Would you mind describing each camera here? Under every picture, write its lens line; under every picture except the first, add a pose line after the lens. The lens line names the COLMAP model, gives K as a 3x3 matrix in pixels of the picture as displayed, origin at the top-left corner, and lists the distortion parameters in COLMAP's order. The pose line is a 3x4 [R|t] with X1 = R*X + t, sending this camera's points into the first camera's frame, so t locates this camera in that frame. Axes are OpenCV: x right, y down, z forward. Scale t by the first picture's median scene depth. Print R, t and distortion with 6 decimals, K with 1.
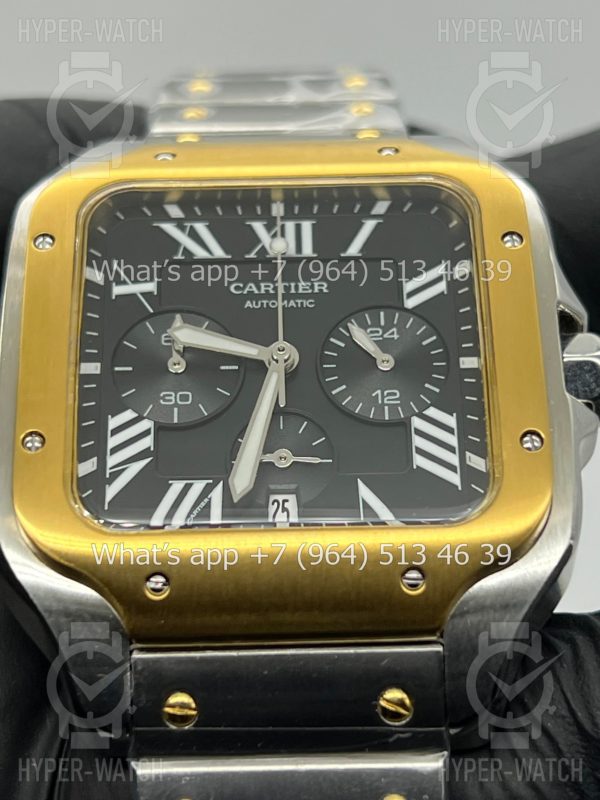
lens RADIAL K [[1919.8, 0, 293.4], [0, 1919.8, 395.6], [0, 0, 1]] dist [0.279885, 0.000000]
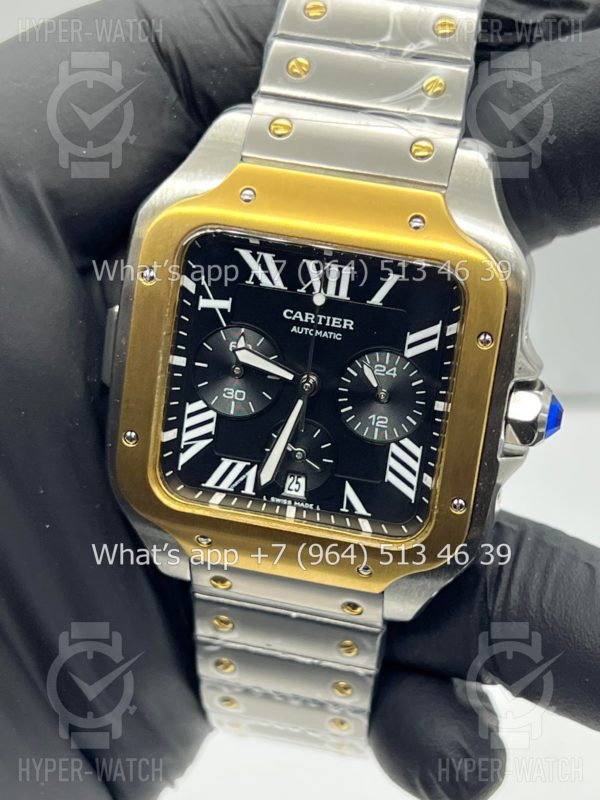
lens RADIAL K [[1919.8, 0, 298.3], [0, 1919.8, 397.2], [0, 0, 1]] dist [0.279885, 0.000000]
pose [[0.973348, 0.187735, -0.131719, 0.172502], [-0.049444, 0.732632, 0.678827, -0.961868], [0.223941, -0.654222, 0.722388, -0.025232]]
